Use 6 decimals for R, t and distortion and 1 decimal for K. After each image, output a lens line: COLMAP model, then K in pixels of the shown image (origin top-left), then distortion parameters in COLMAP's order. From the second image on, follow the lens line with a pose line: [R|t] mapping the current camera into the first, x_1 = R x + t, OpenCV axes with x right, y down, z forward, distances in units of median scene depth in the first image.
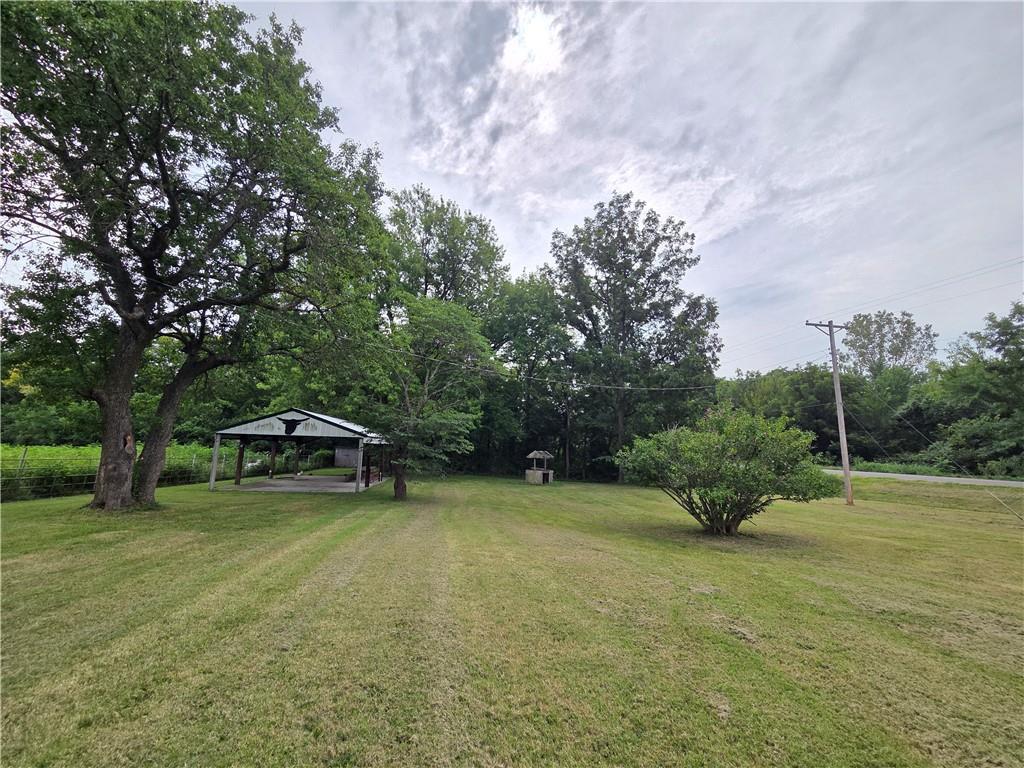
lens RADIAL K [[417.0, 0, 512.0], [0, 417.0, 384.0], [0, 0, 1]] dist [-0.000357, -0.000346]
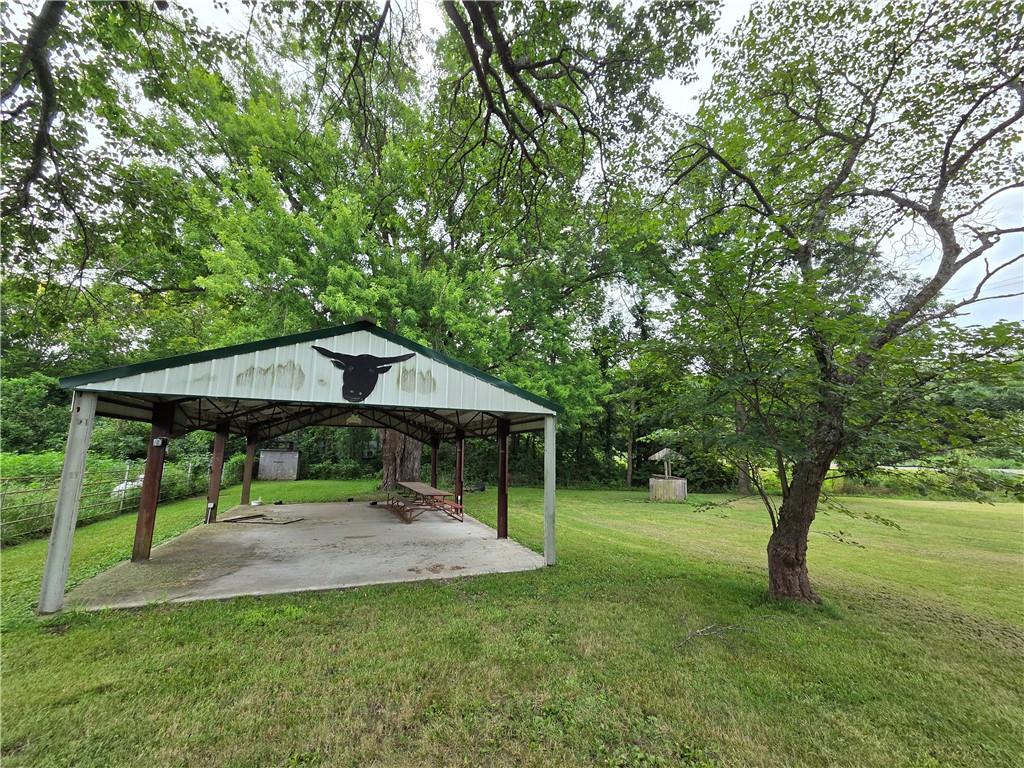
lens RADIAL K [[417.0, 0, 512.0], [0, 417.0, 384.0], [0, 0, 1]] dist [-0.000357, -0.000346]
pose [[0.969444, 0.022004, 0.244325, -0.492629], [-0.020979, 0.999757, -0.006797, 0.106708], [-0.244415, 0.001464, 0.969670, 0.653187]]
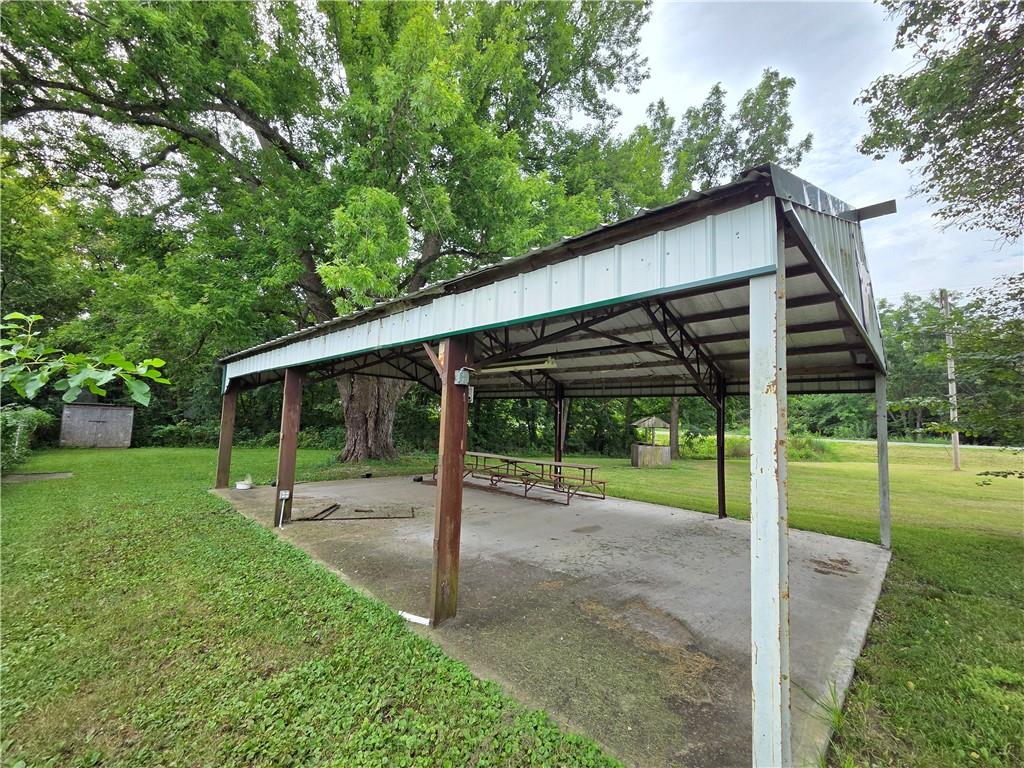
lens RADIAL K [[417.0, 0, 512.0], [0, 417.0, 384.0], [0, 0, 1]] dist [-0.000357, -0.000346]
pose [[0.787875, 0.056159, 0.613270, -0.793275], [-0.106657, 0.993228, 0.046071, 0.153152], [-0.606529, -0.101708, 0.788529, 0.928864]]
